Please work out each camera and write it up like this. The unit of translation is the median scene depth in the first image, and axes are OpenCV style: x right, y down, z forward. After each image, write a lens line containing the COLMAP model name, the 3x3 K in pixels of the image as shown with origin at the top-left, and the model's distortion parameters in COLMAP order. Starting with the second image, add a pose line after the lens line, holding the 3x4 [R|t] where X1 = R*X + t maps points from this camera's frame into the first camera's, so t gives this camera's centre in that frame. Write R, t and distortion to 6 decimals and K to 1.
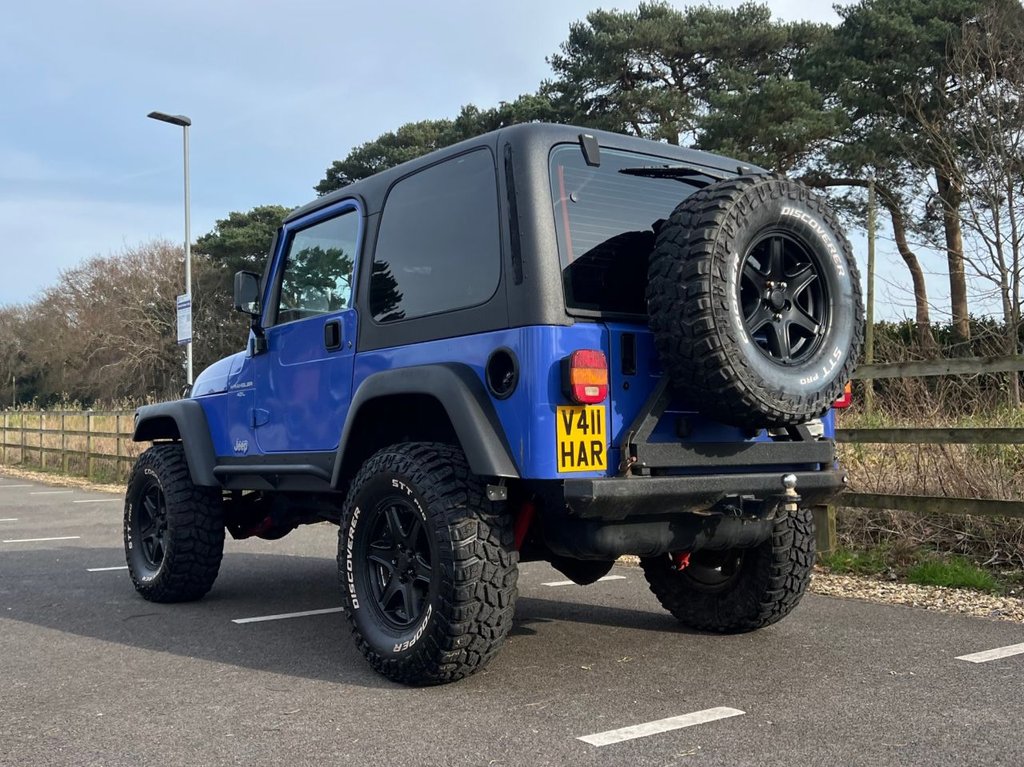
lens RADIAL K [[1067.2, 0, 436.5], [0, 1067.2, 366.8], [0, 0, 1]] dist [0.090262, -0.139597]
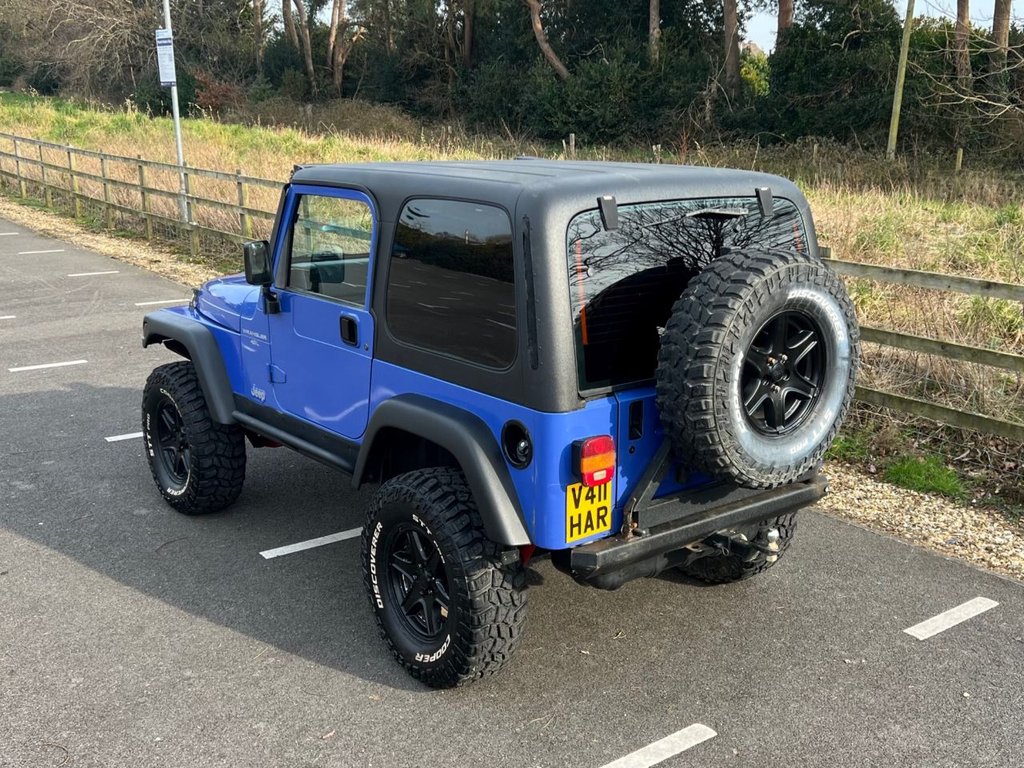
lens RADIAL K [[1109.9, 0, 523.4], [0, 1109.9, 397.0], [0, 0, 1]] dist [0.093506, -0.168778]
pose [[0.997578, -0.003413, 0.069476, -0.008185], [-0.018793, 0.948431, 0.316426, -0.385786], [-0.066973, -0.316966, 0.946069, -0.026767]]
